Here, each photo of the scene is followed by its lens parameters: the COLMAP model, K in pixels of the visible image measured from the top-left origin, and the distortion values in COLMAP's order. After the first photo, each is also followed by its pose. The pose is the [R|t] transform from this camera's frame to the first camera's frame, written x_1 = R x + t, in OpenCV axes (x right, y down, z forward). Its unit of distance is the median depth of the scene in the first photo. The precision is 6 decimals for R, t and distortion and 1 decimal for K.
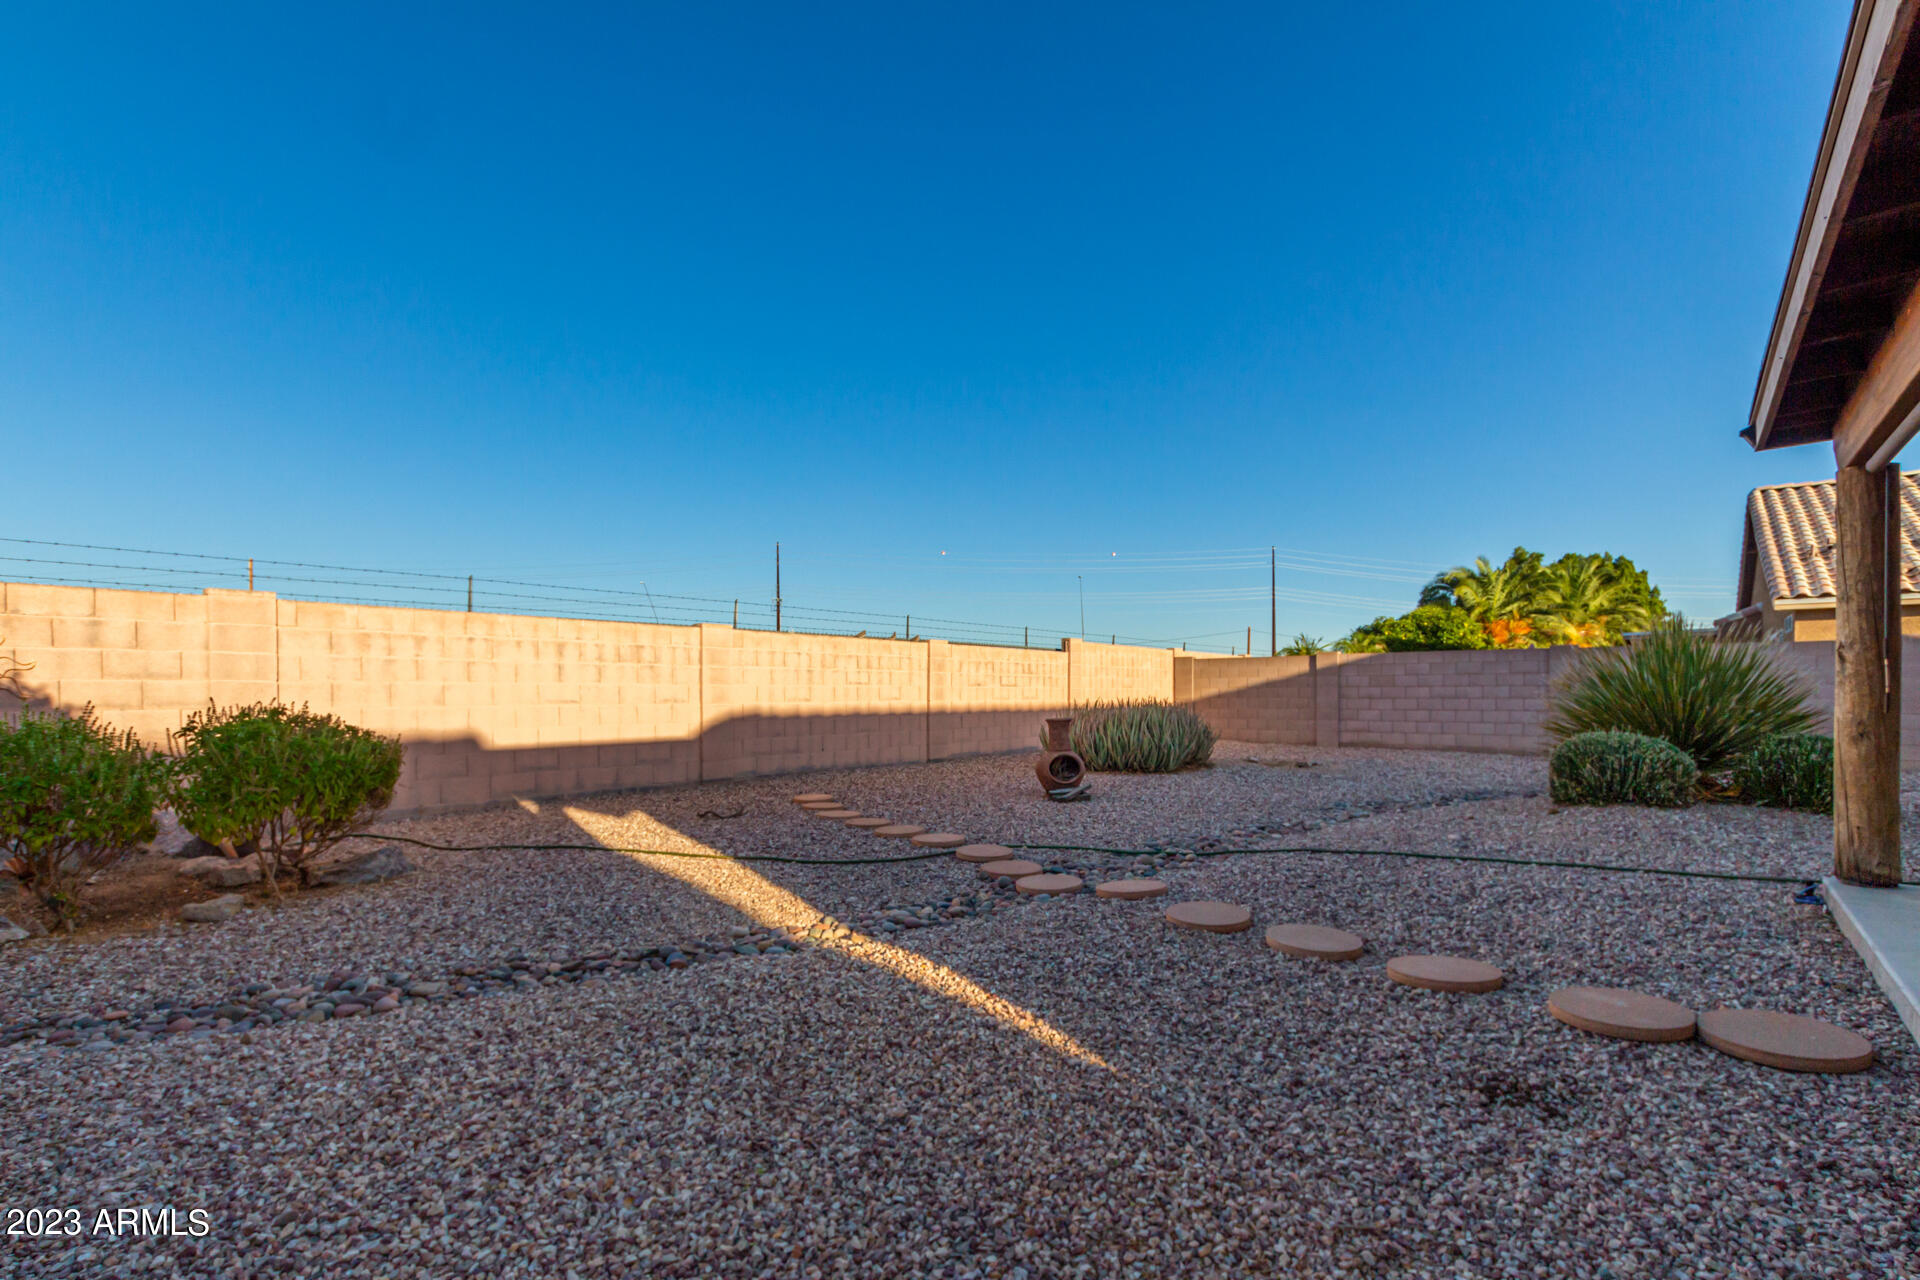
lens RADIAL K [[884.9, 0, 965.7], [0, 884.9, 698.0], [0, 0, 1]] dist [0.012229, -0.005843]
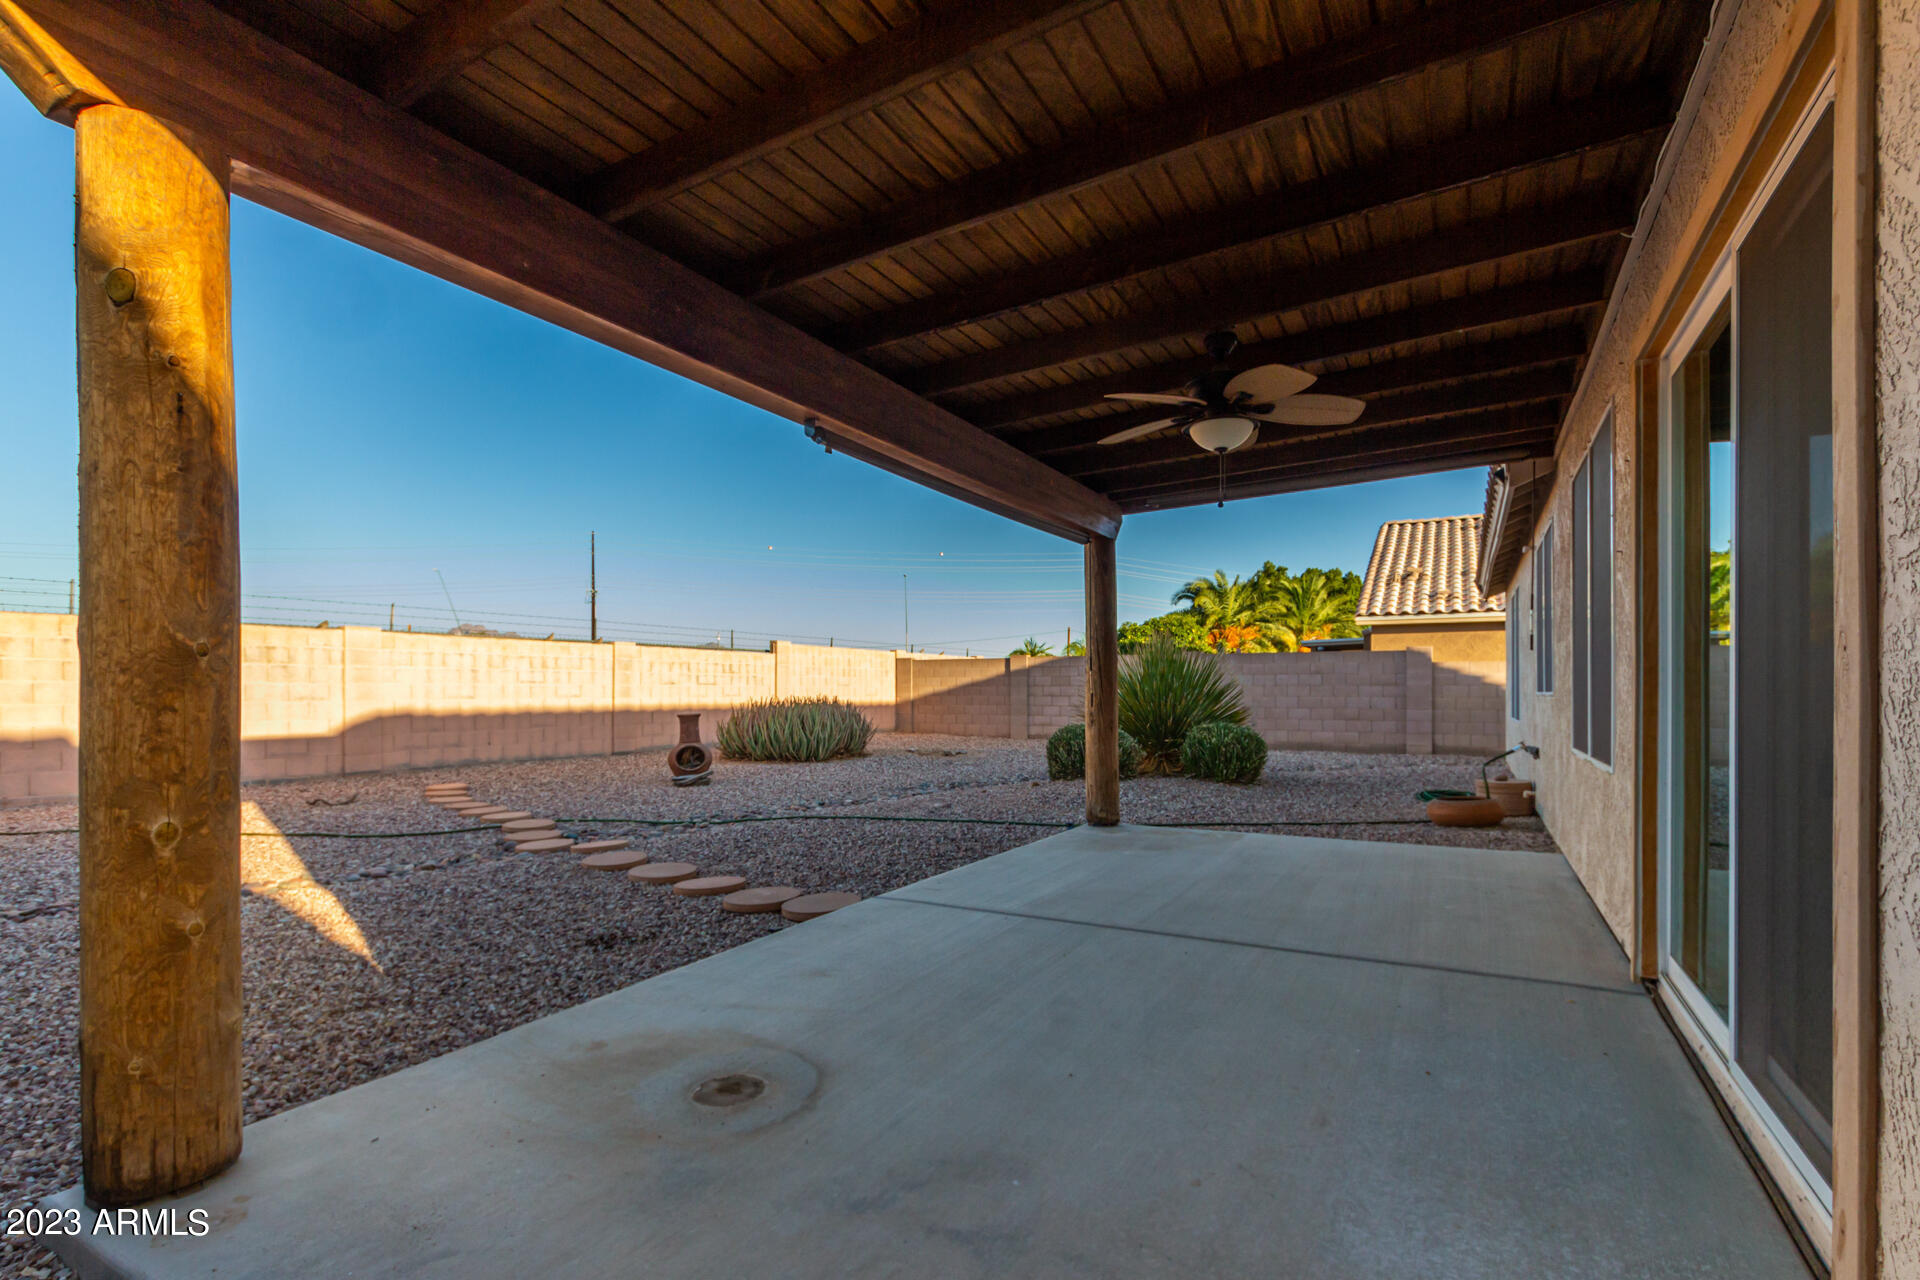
lens RADIAL K [[884.9, 0, 965.7], [0, 884.9, 698.0], [0, 0, 1]] dist [0.012229, -0.005843]
pose [[0.985011, 0.000863, 0.172489, 0.196436], [-0.001489, 0.999993, 0.003502, -0.001634], [-0.172485, -0.003706, 0.985005, -0.142276]]
